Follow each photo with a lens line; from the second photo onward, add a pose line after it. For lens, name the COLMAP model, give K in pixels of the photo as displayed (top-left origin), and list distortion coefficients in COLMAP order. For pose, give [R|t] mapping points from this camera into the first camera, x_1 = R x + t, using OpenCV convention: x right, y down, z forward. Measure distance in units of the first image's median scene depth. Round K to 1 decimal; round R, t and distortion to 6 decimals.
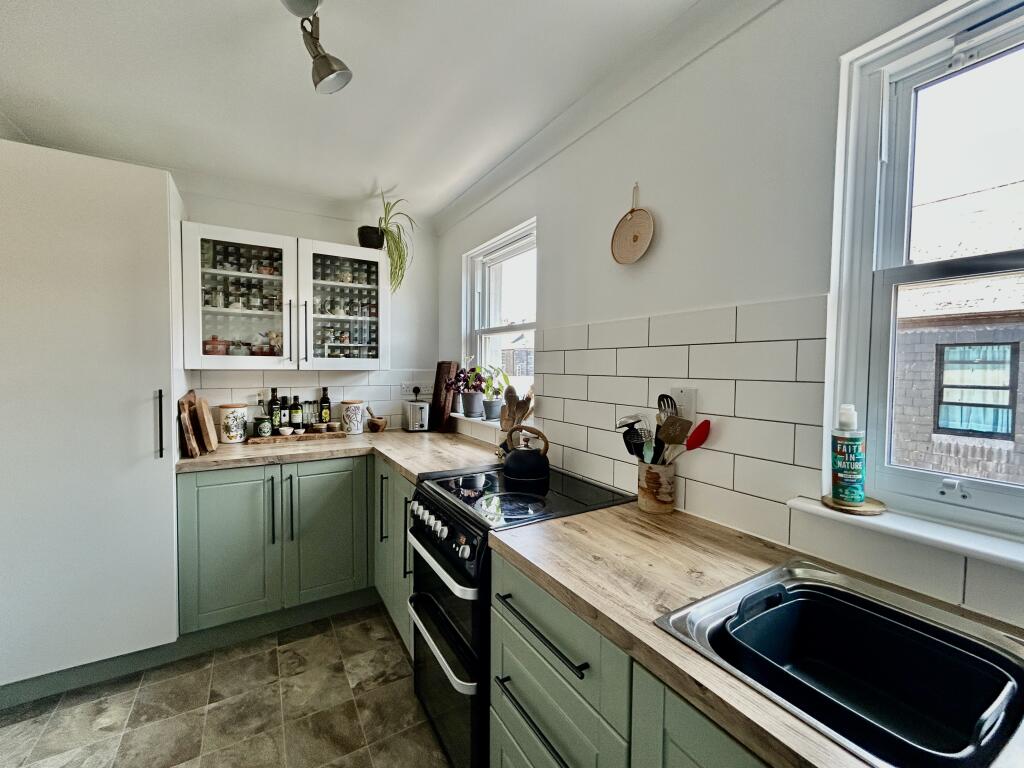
lens RADIAL K [[423.4, 0, 508.4], [0, 423.4, 382.4], [0, 0, 1]] dist [0.000209, 0.000188]
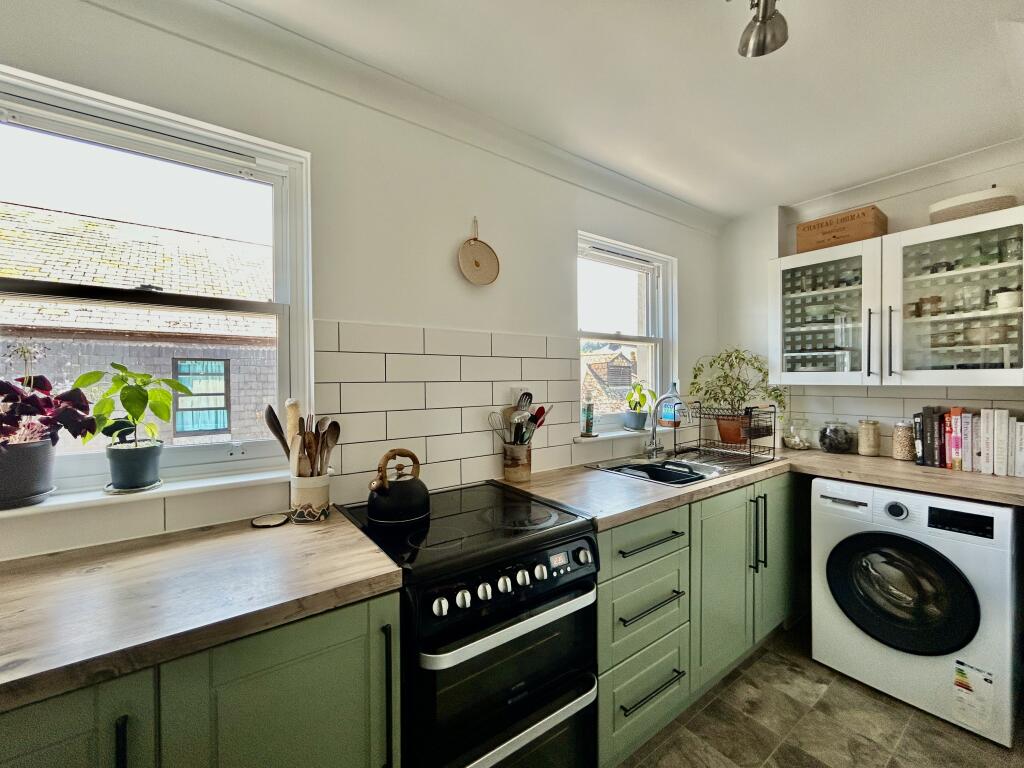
lens RADIAL K [[423.4, 0, 508.4], [0, 423.4, 382.4], [0, 0, 1]] dist [0.000209, 0.000188]
pose [[-0.086903, -0.014358, 0.996113, -0.604809], [0.045075, 0.998815, 0.018330, -0.019490], [-0.995197, 0.046493, -0.086153, 0.704137]]
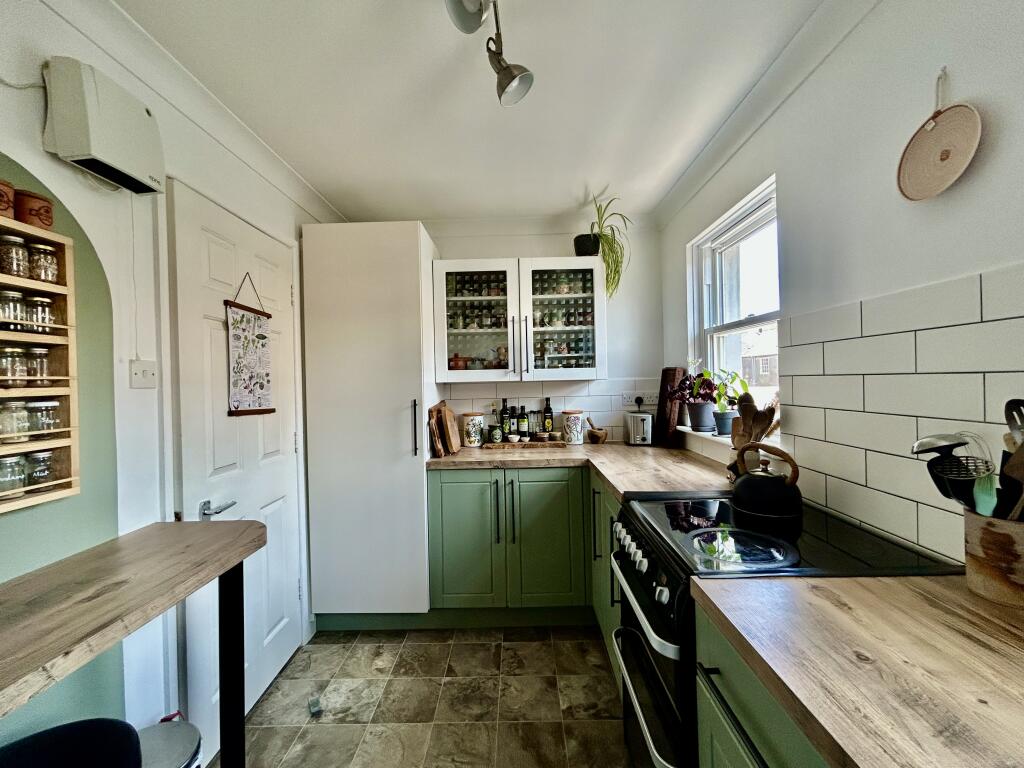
lens RADIAL K [[428.0, 0, 509.5], [0, 428.0, 382.2], [0, 0, 1]] dist [-0.000399, 0.000080]
pose [[0.849775, -0.026625, -0.526473, 0.050400], [0.010225, 0.999368, -0.034038, 0.010610], [0.527046, 0.023542, 0.849510, 0.081298]]
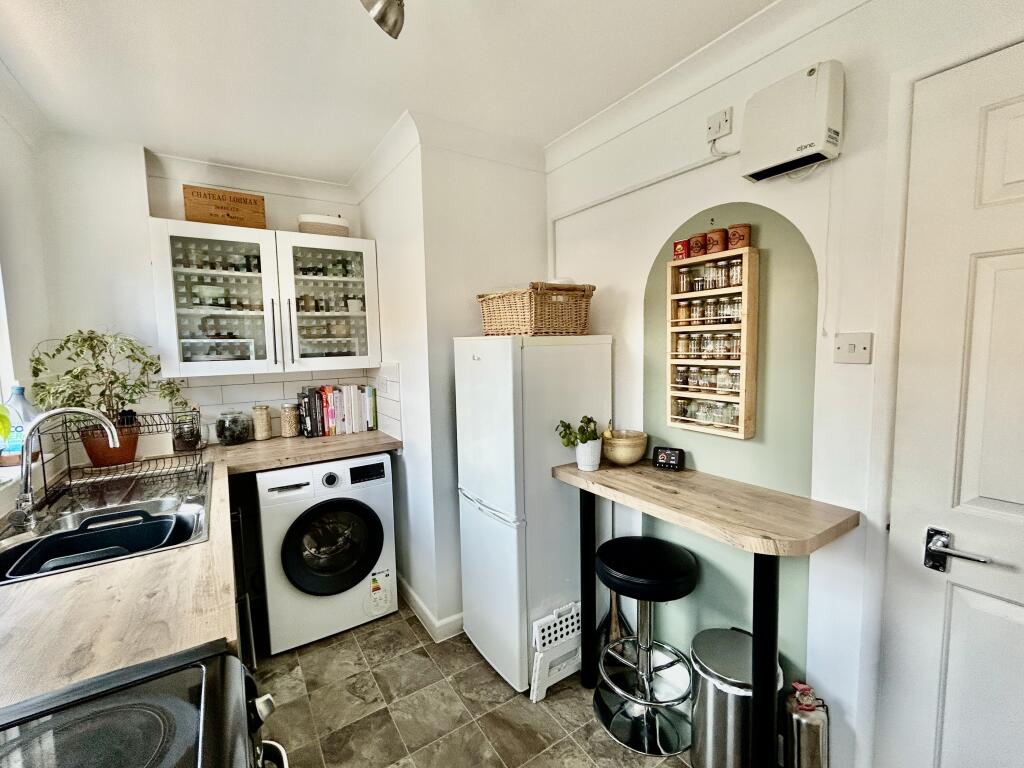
lens RADIAL K [[440.1, 0, 498.6], [0, 440.1, 387.3], [0, 0, 1]] dist [-0.001317, -0.000078]
pose [[-0.999606, 0.019288, -0.020369, -0.230366], [0.016362, 0.990694, 0.135124, -0.056868], [0.022786, 0.134738, -0.990619, 0.859013]]
